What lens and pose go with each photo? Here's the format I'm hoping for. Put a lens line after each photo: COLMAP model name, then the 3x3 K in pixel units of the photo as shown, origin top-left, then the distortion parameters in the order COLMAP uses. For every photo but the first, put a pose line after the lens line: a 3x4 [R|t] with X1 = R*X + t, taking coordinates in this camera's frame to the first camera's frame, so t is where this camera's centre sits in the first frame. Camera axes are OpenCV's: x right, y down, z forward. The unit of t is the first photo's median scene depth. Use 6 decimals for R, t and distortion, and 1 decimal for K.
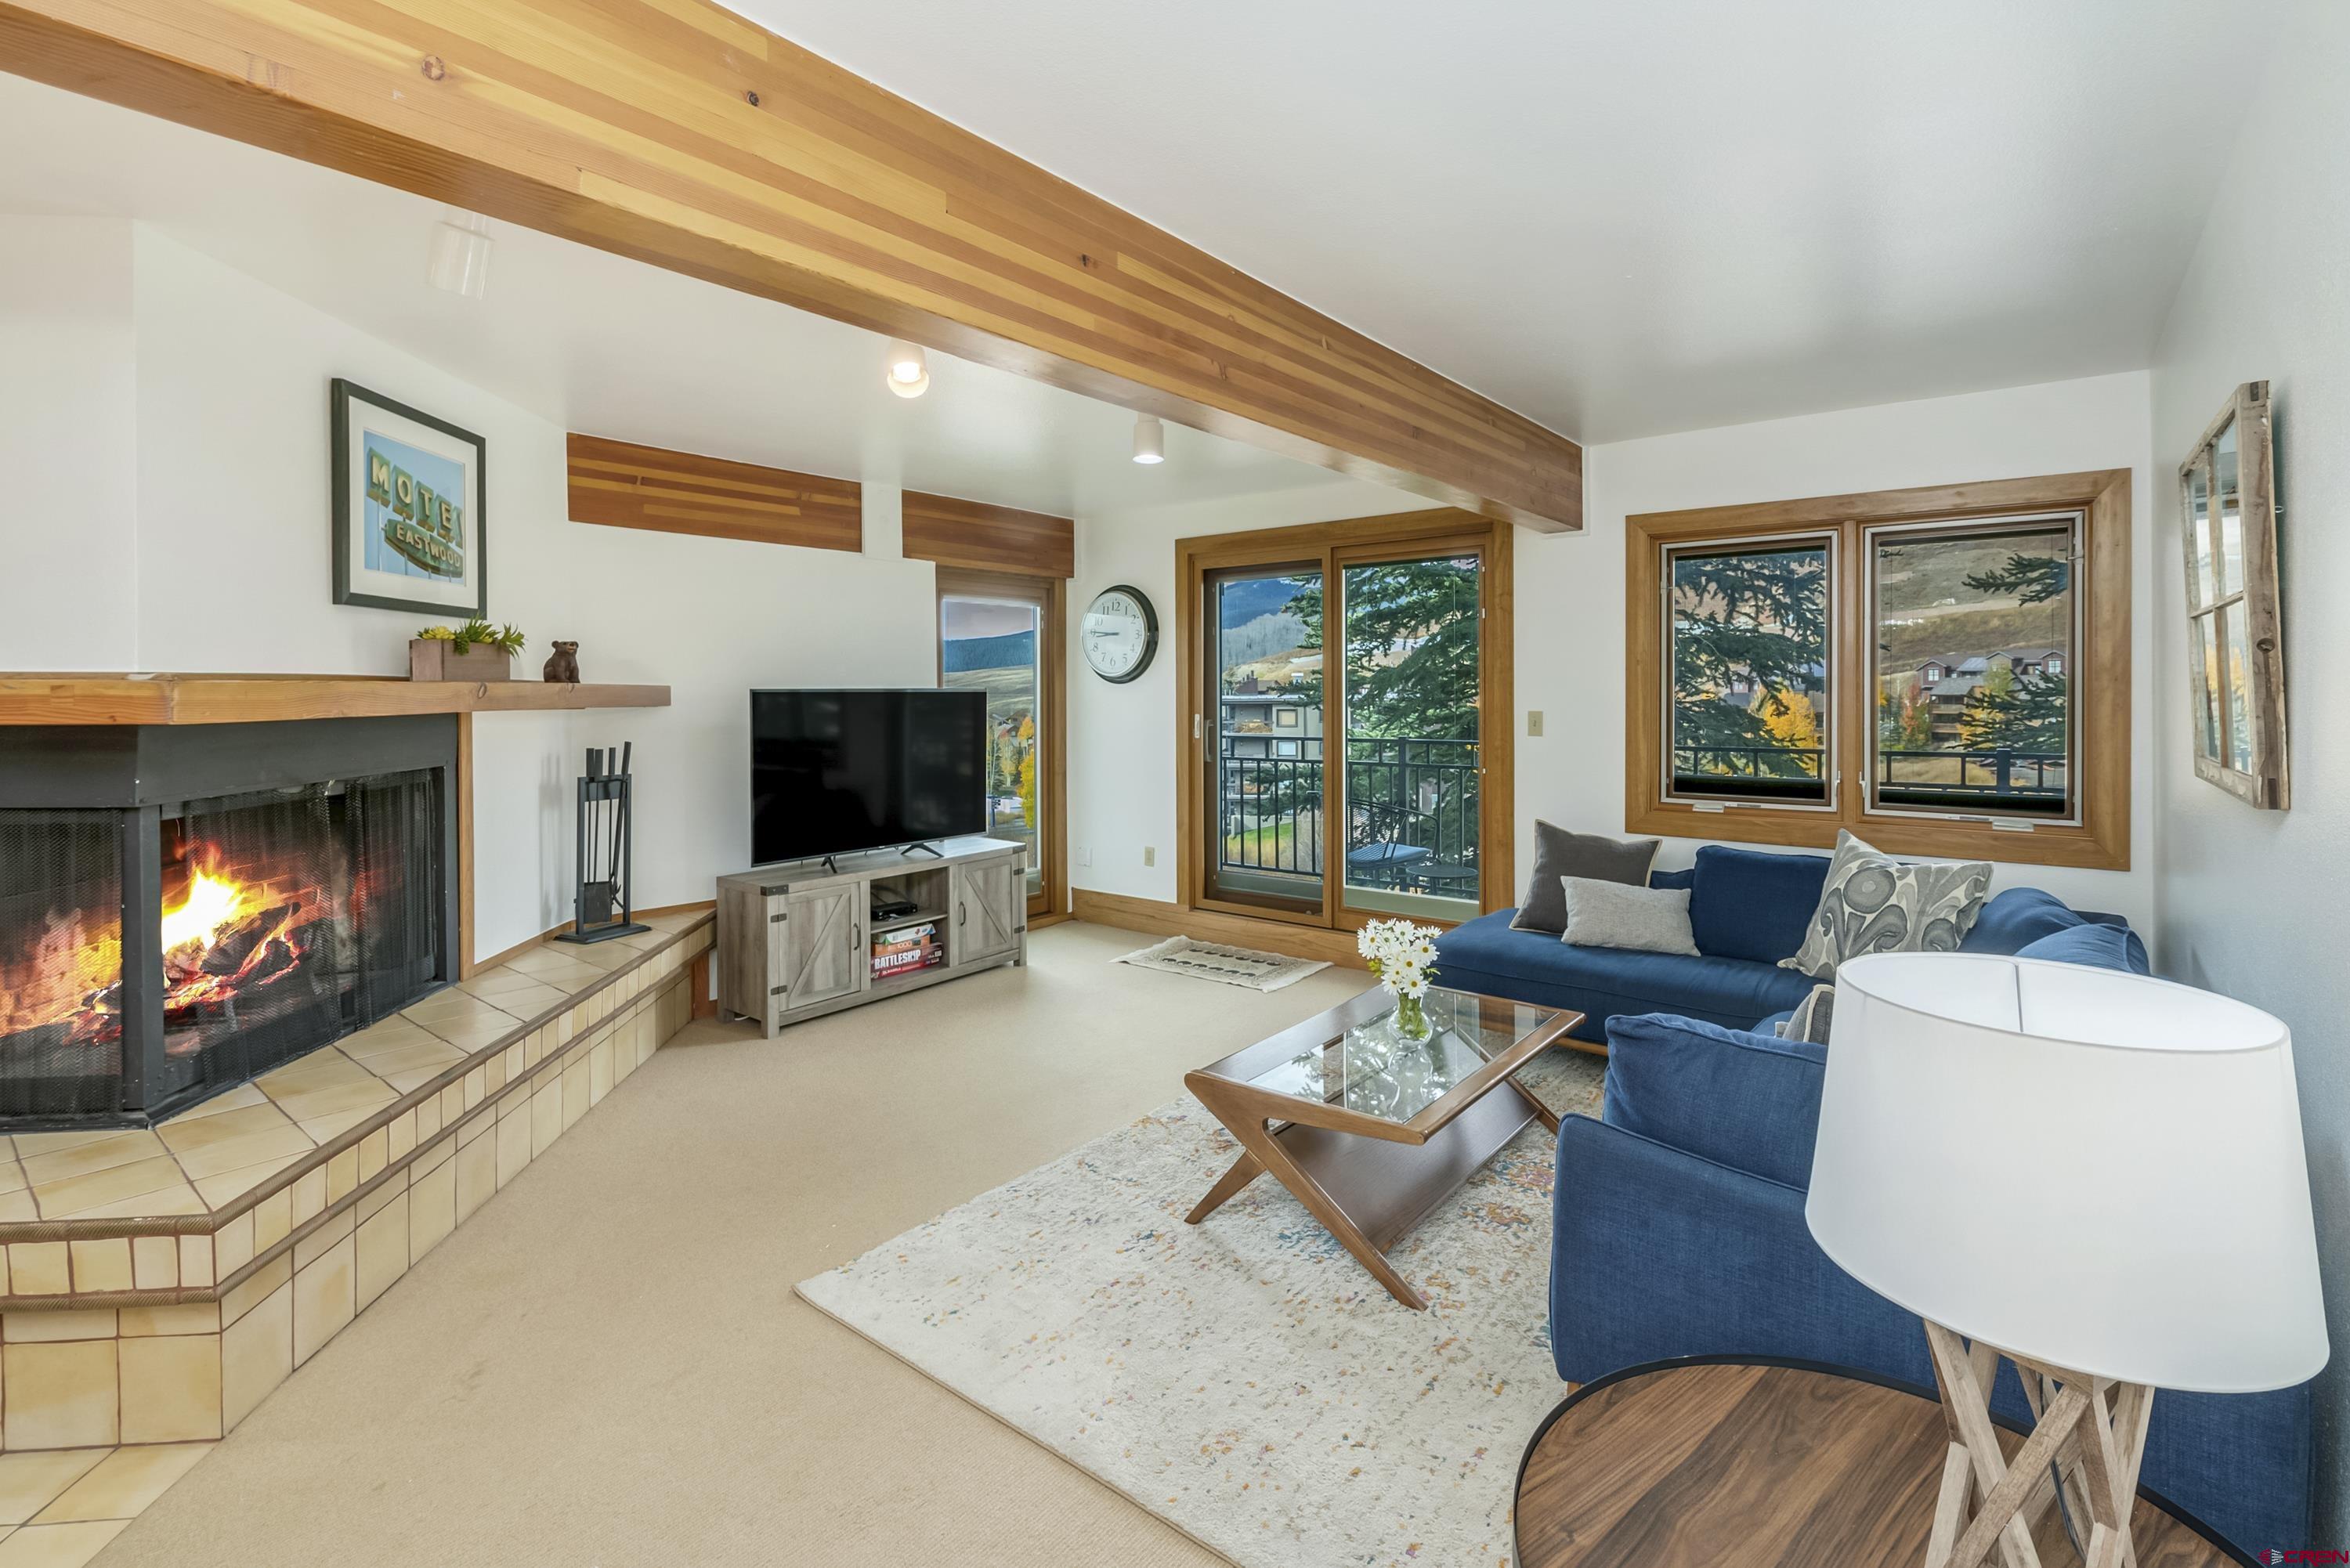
lens RADIAL K [[1075.0, 0, 1168.7], [0, 1075.0, 697.1], [0, 0, 1]] dist [-0.000977, -0.000418]
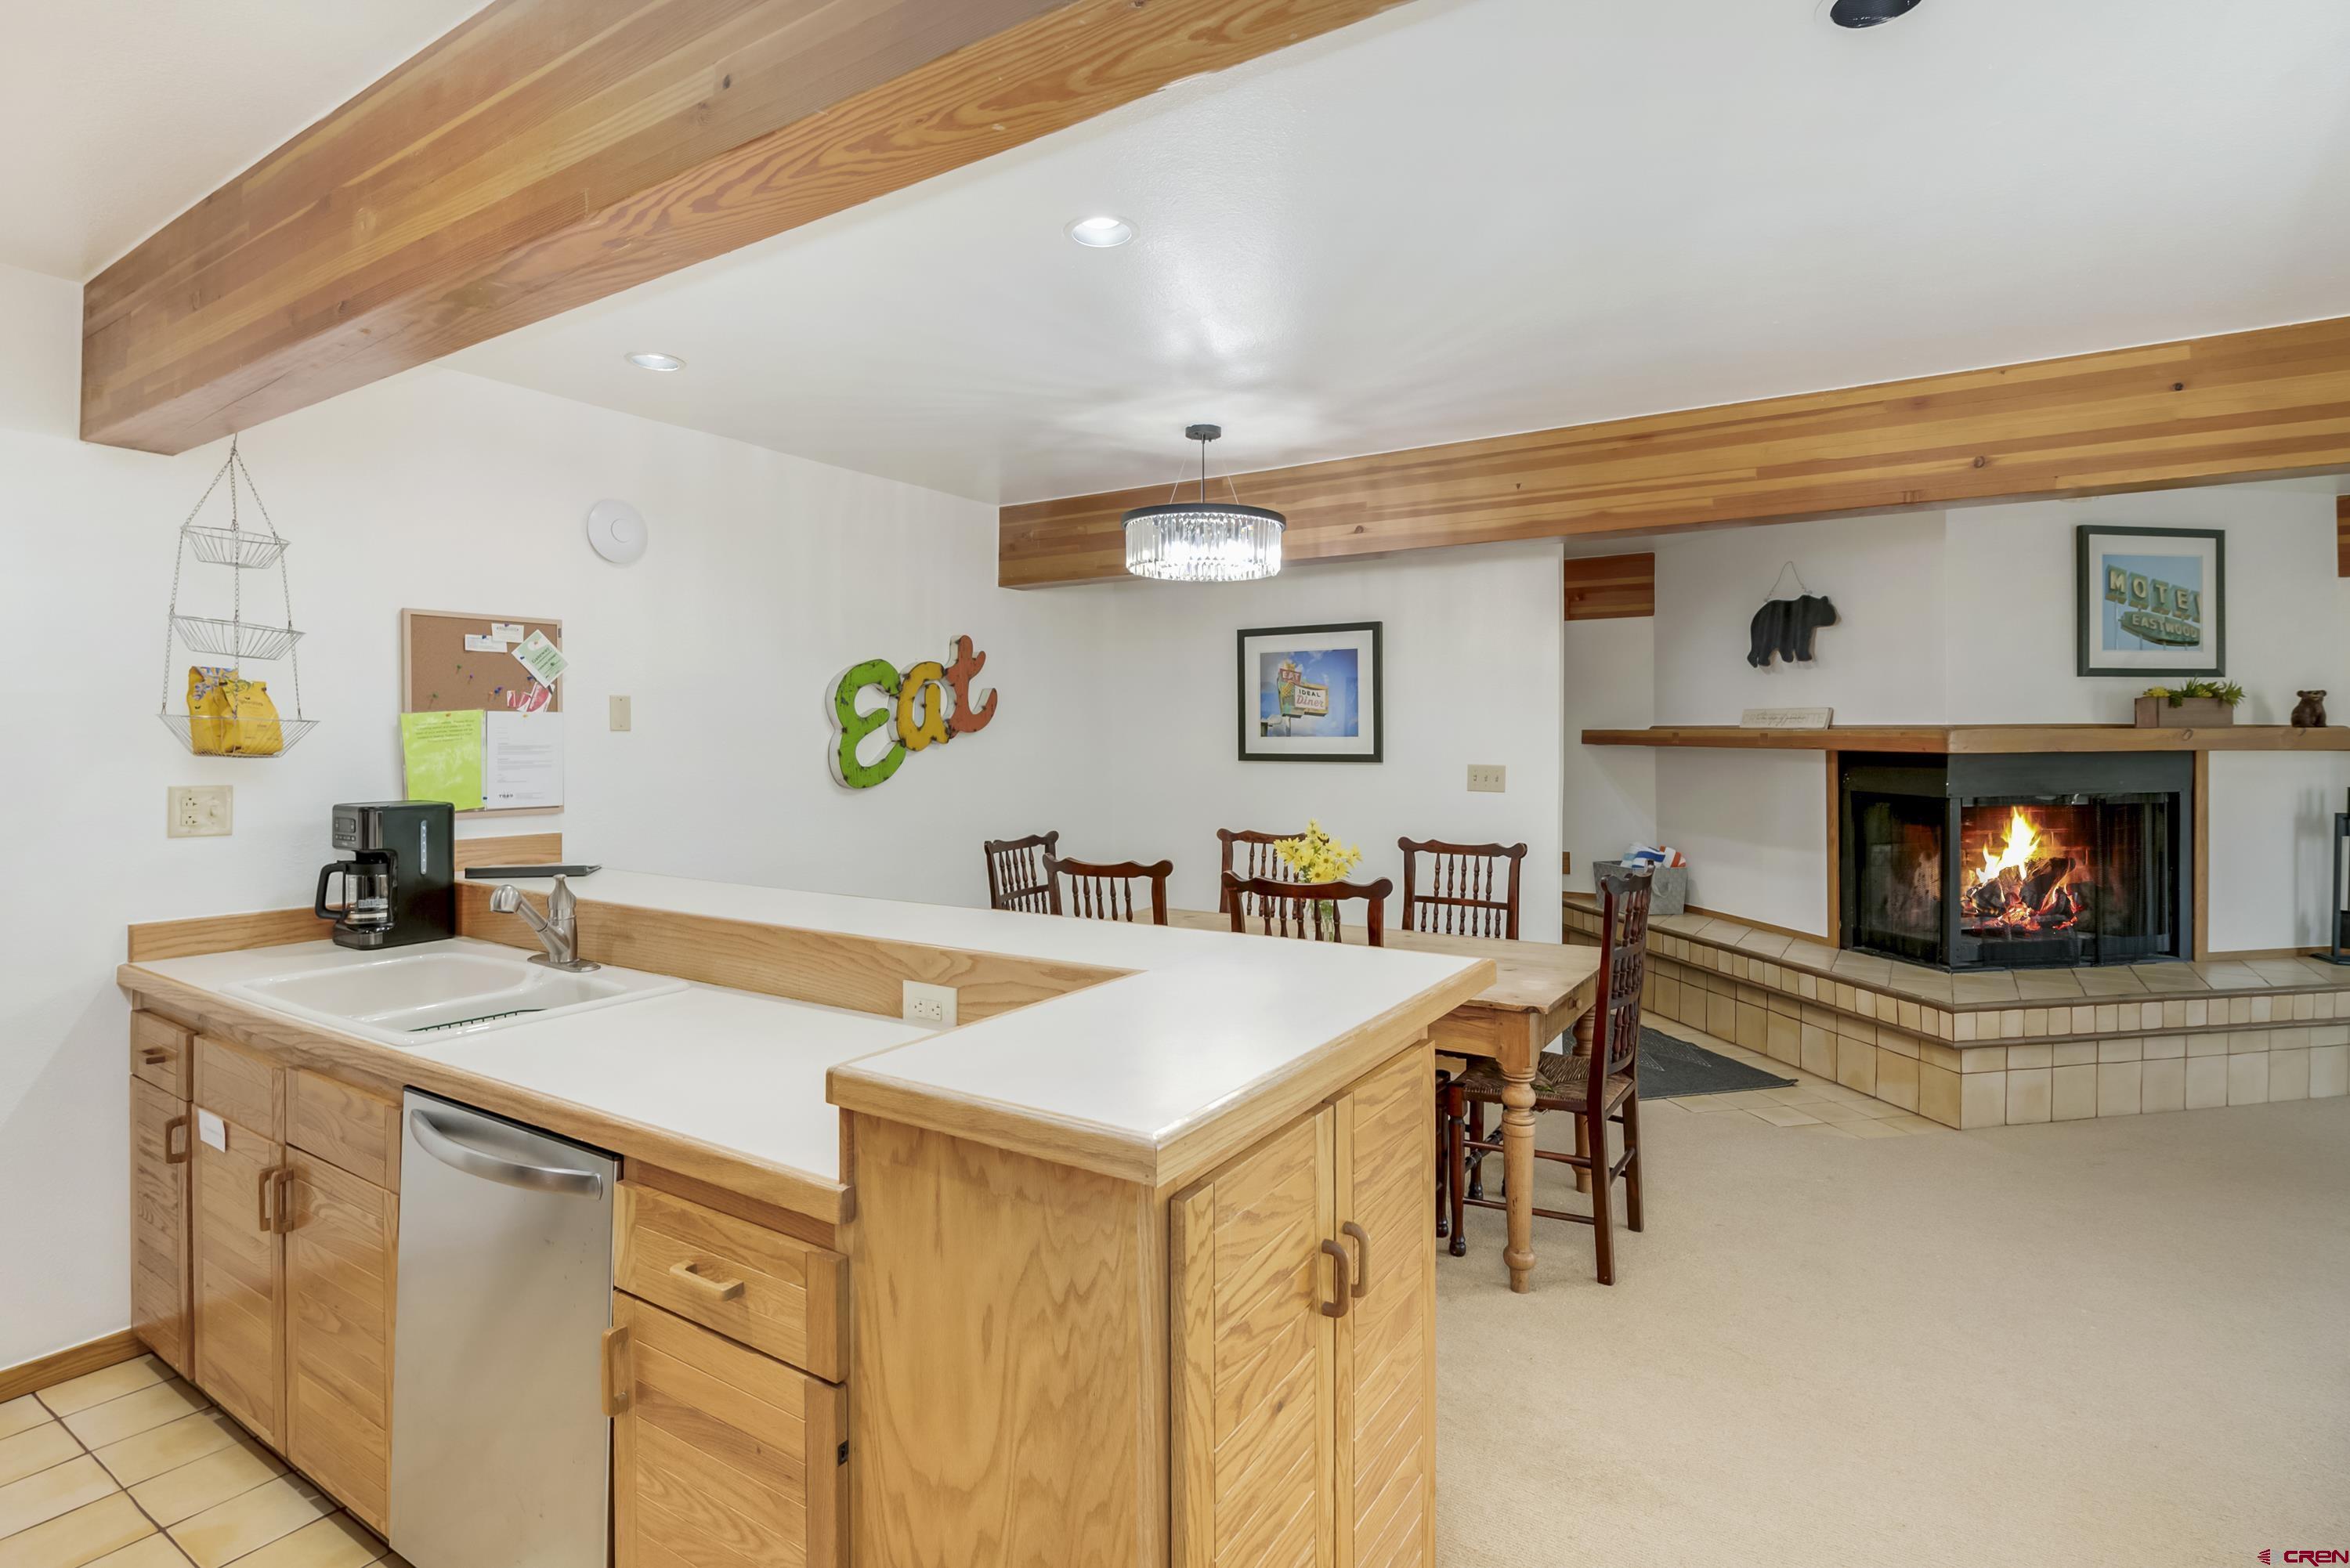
lens RADIAL K [[1079.9, 0, 1203.8], [0, 1079.9, 733.6], [0, 0, 1]] dist [-0.001939, -0.000218]
pose [[0.093903, 0.005611, -0.995566, 0.534456], [-0.005336, 0.999973, 0.005132, -0.007194], [0.995567, 0.004831, 0.093930, -0.311218]]
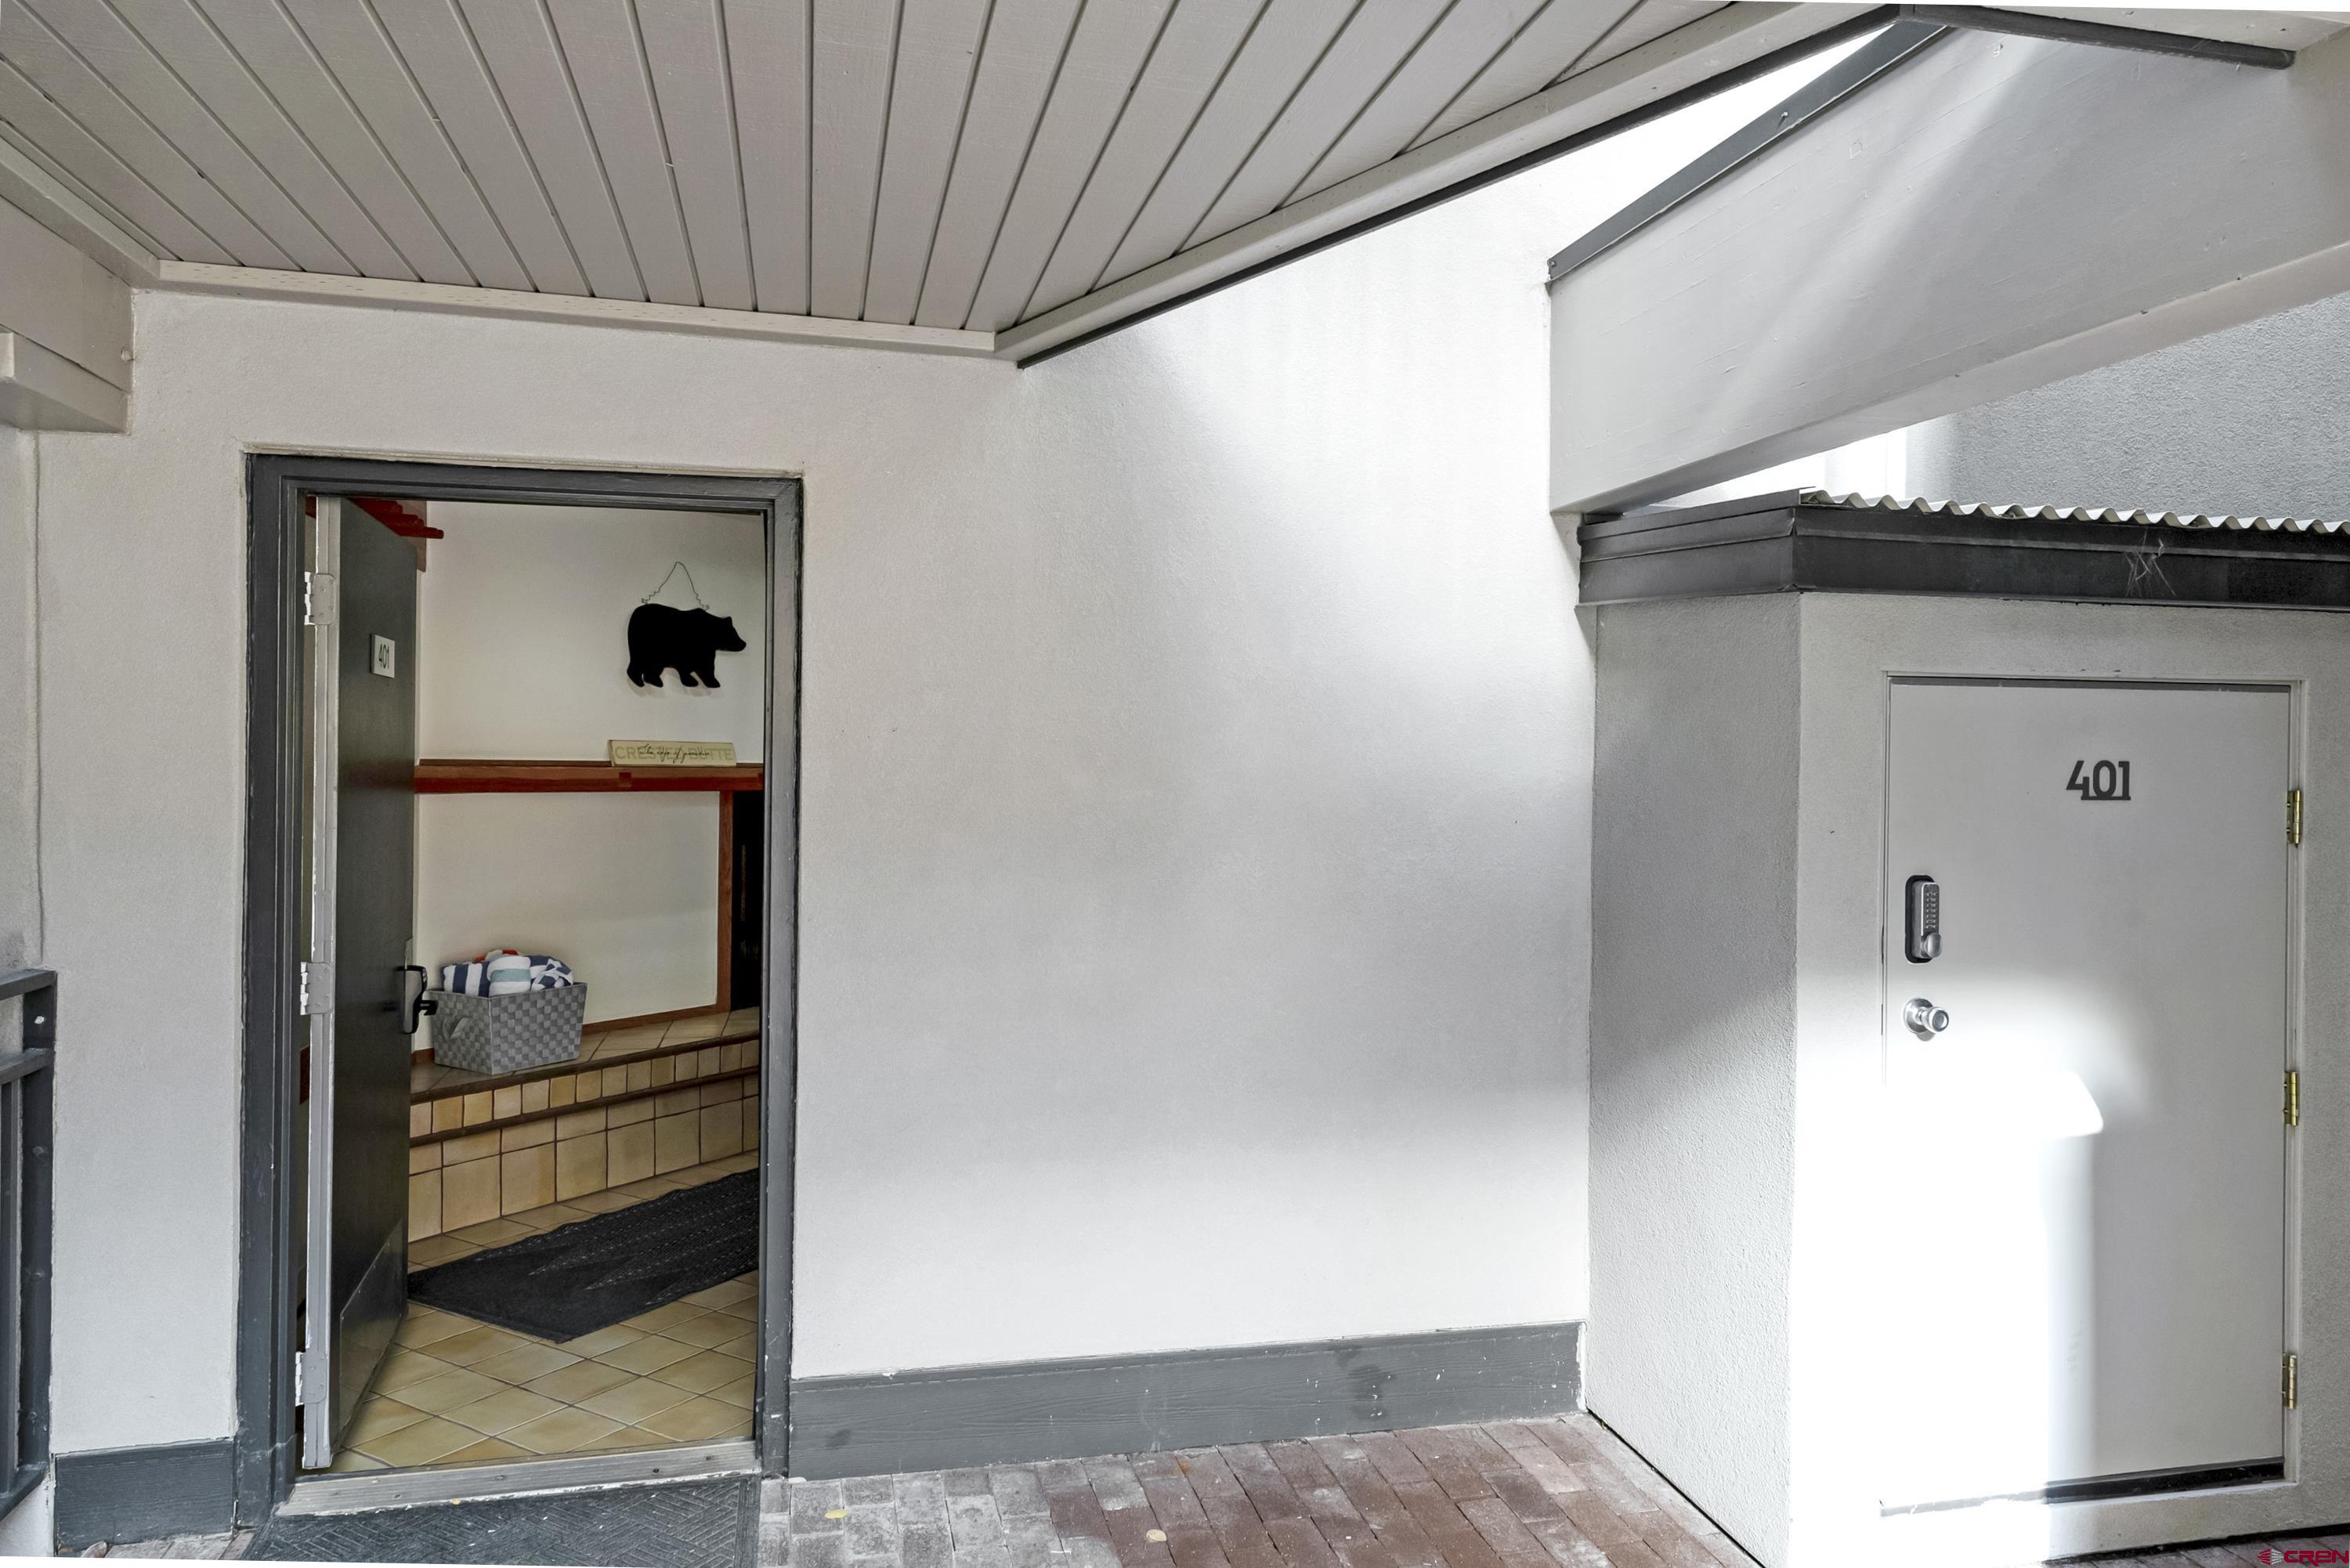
lens RADIAL K [[1576.4, 0, 1176.1], [0, 1576.4, 710.7], [0, 0, 1]] dist [0.001733, -0.000360]
pose [[0.620071, 0.034240, 0.783798, -1.989378], [-0.008276, 0.999277, -0.037106, -0.011718], [-0.784502, 0.016522, 0.619906, -0.931906]]
